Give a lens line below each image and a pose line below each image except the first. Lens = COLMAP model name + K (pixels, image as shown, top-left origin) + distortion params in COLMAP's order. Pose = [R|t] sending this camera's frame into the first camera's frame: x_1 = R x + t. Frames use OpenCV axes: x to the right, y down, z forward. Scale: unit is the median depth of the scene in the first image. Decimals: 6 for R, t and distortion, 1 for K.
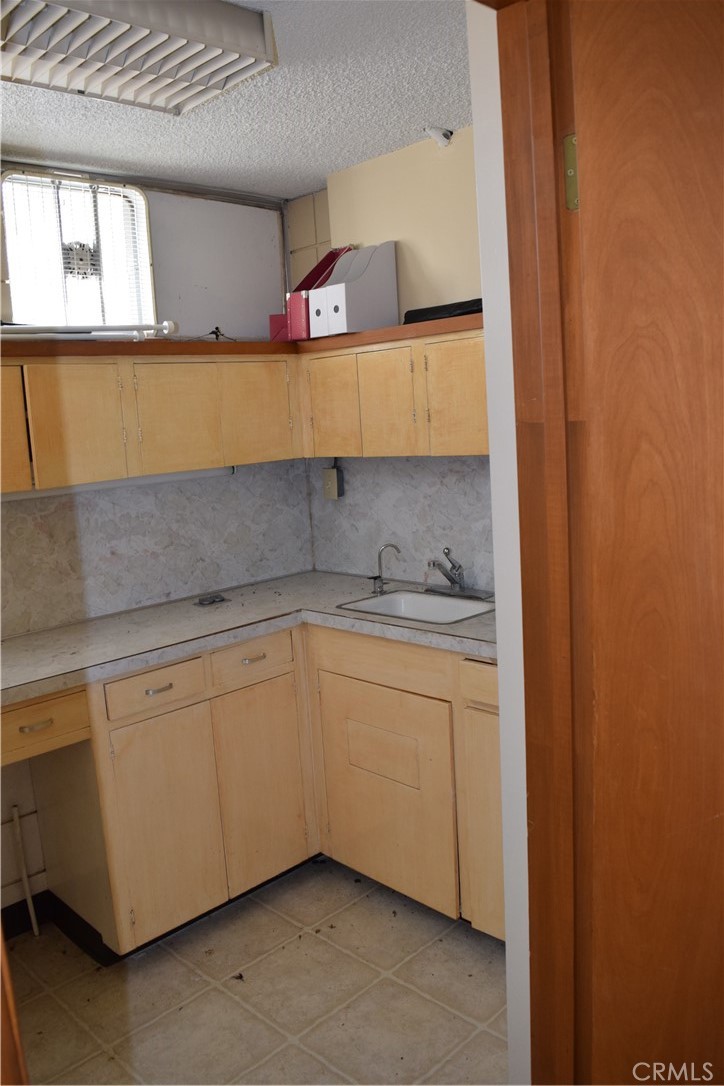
lens RADIAL K [[855.0, 0, 359.6], [0, 855.0, 539.4], [0, 0, 1]] dist [-0.093662, 0.020780]
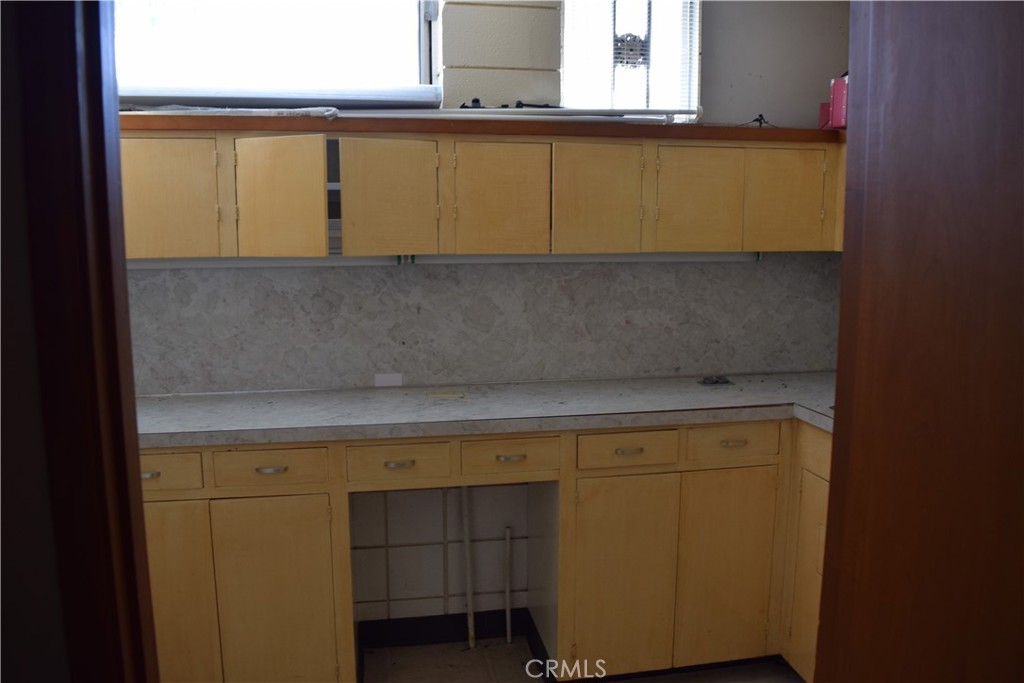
lens RADIAL K [[806.2, 0, 512.0], [0, 806.2, 341.5], [0, 0, 1]] dist [-0.093662, 0.020780]
pose [[0.827987, 0.136974, -0.543761, 0.149016], [-0.130122, 0.990171, 0.051288, 0.007316], [0.545442, 0.028289, 0.837671, 0.062692]]
